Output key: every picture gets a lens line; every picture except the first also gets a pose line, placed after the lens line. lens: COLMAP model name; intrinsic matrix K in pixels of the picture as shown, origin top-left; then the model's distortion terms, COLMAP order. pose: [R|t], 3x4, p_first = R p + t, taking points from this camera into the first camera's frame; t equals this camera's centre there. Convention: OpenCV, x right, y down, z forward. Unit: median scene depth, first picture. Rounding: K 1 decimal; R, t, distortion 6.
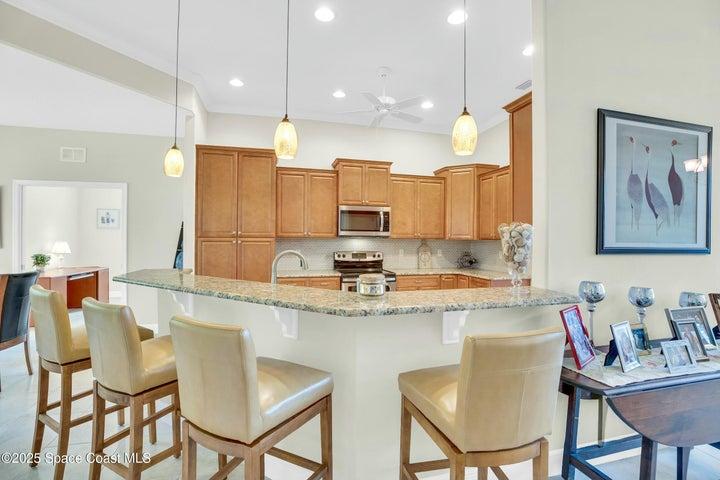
lens RADIAL K [[322.6, 0, 360.0], [0, 322.6, 240.0], [0, 0, 1]] dist [-0.001657, -0.000112]
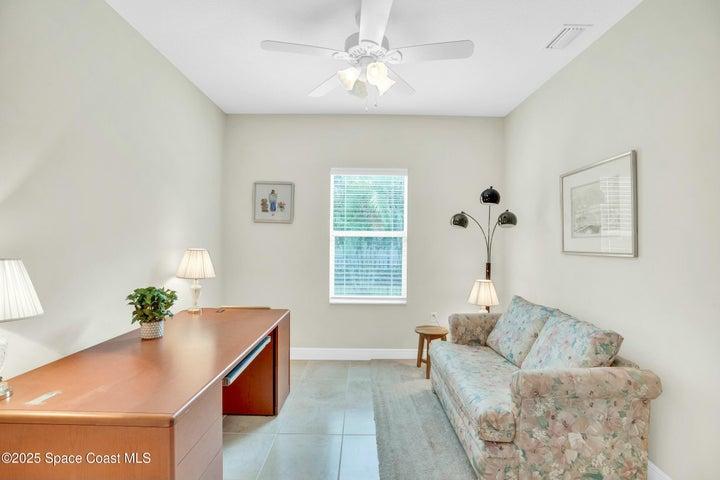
lens RADIAL K [[322.6, 0, 360.0], [0, 322.6, 240.0], [0, 0, 1]] dist [-0.001657, -0.000112]
pose [[0.967160, 0.000324, -0.254169, -0.560544], [-0.002889, 0.999949, -0.009717, -0.004216], [0.254153, 0.010132, 0.967111, 0.589210]]
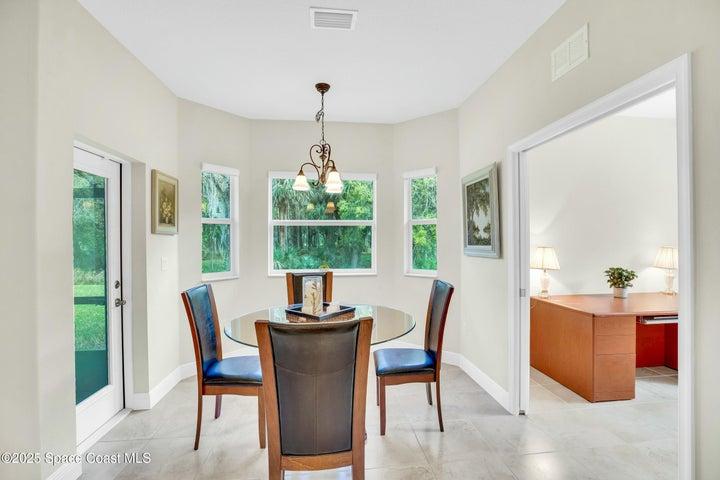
lens RADIAL K [[322.6, 0, 360.0], [0, 322.6, 240.0], [0, 0, 1]] dist [-0.001657, -0.000112]
pose [[-0.146947, -0.002780, -0.989141, -0.261065], [-0.002941, 0.999993, -0.002373, -0.004880], [0.989140, 0.002561, -0.146954, 0.496765]]
